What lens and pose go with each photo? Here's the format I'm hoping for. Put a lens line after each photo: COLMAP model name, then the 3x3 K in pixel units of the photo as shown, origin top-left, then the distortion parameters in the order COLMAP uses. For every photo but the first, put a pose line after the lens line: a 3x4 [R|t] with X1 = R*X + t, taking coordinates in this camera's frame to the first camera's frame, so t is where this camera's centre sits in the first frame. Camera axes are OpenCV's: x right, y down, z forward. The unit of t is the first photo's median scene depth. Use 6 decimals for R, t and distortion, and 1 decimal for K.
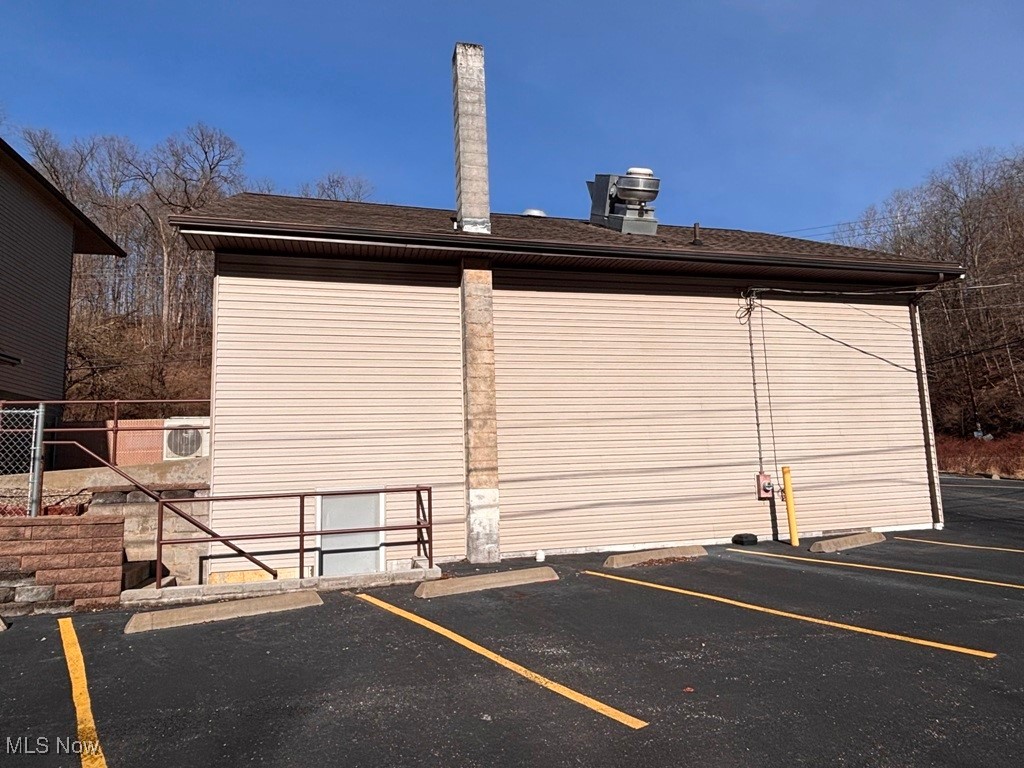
lens RADIAL K [[641.6, 0, 506.9], [0, 641.6, 384.7], [0, 0, 1]] dist [0.009000, -0.018892]
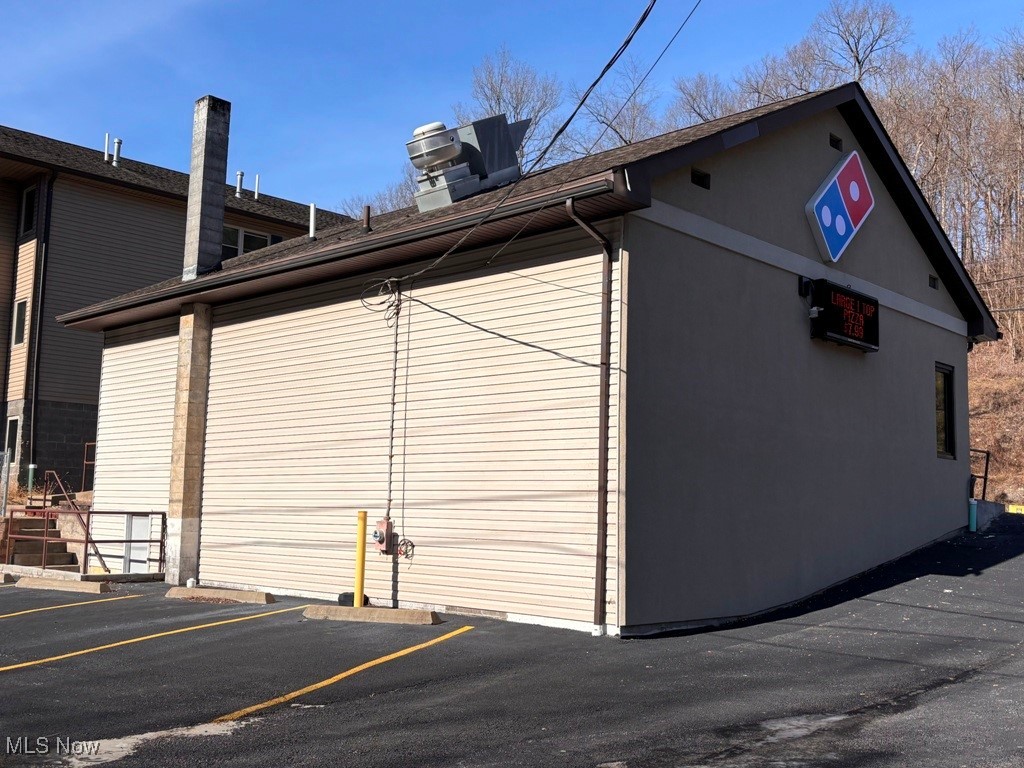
lens RADIAL K [[1063.6, 0, 512.0], [0, 1063.6, 384.1], [0, 0, 1]] dist [0.004534, 0.000000]
pose [[0.521828, -0.057040, -0.851142, 1.657688], [0.072435, 0.997121, -0.022413, 0.015175], [0.849970, -0.049957, 0.524457, 0.486859]]
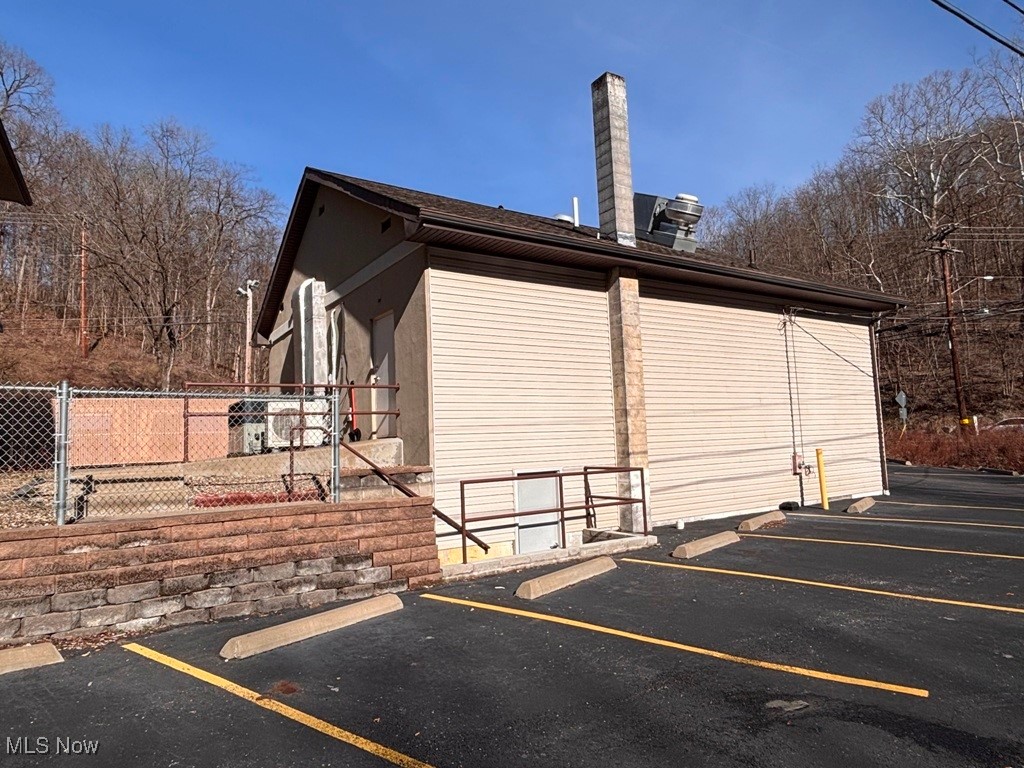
lens RADIAL K [[641.6, 0, 509.9], [0, 641.6, 385.0], [0, 0, 1]] dist [0.009000, -0.018892]
pose [[0.949507, 0.027084, 0.312576, -0.564147], [-0.035663, 0.999127, 0.021761, -0.006266], [-0.311714, -0.031810, 0.949643, -0.026133]]
